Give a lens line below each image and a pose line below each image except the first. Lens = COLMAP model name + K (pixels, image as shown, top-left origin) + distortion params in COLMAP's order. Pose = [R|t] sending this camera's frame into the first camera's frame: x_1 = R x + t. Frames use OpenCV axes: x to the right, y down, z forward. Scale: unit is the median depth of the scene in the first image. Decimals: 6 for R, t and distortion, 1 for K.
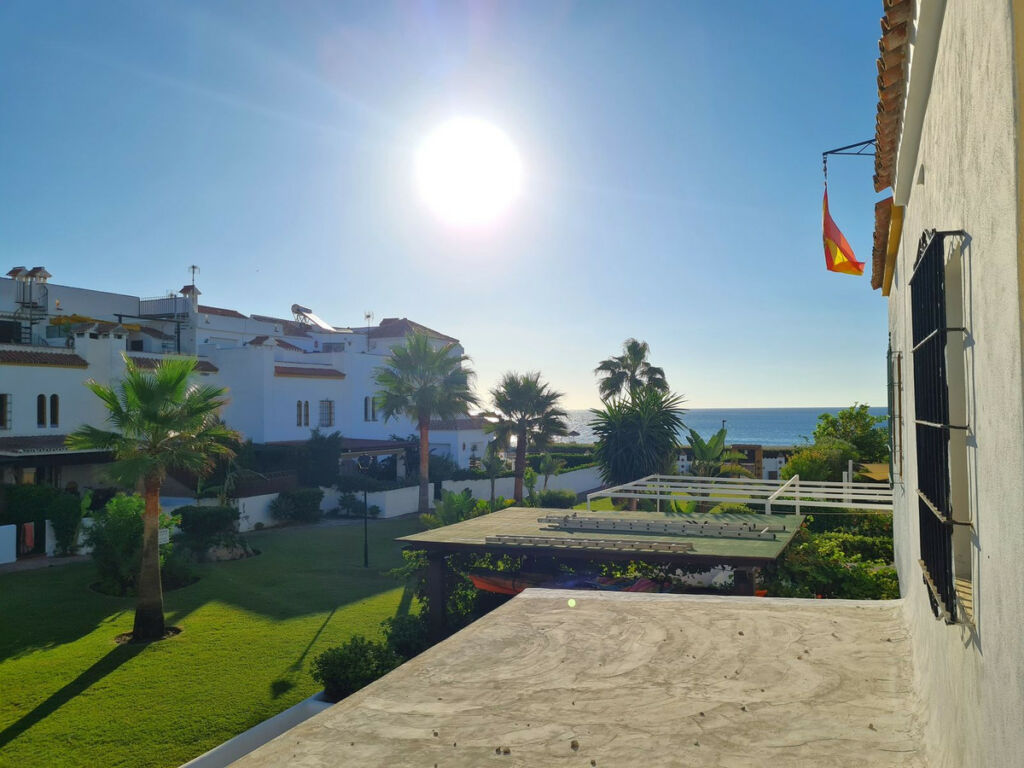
lens RADIAL K [[750.5, 0, 514.2], [0, 750.5, 390.8], [0, 0, 1]] dist [0.063268, -0.042932]
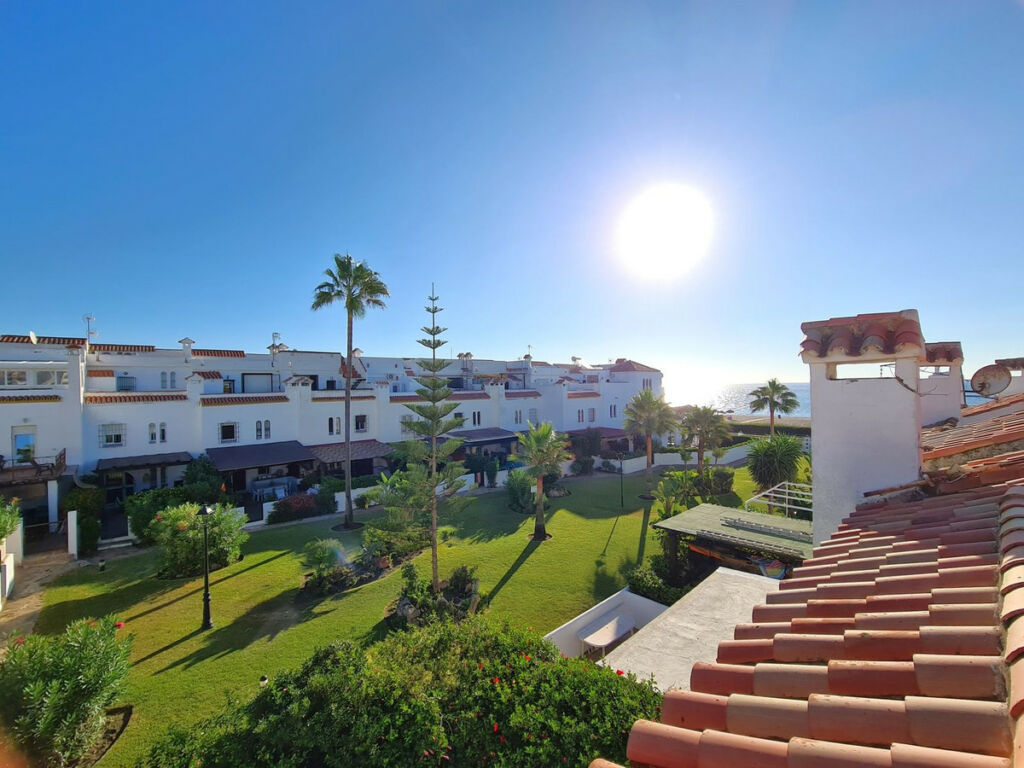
lens RADIAL K [[421.9, 0, 508.2], [0, 421.9, 387.8], [0, 0, 1]] dist [-0.002030, -0.000895]
pose [[0.919939, -0.009061, -0.391958, -0.043342], [0.021693, 0.999378, 0.027810, -0.214282], [0.391462, -0.034087, 0.919563, -0.289024]]
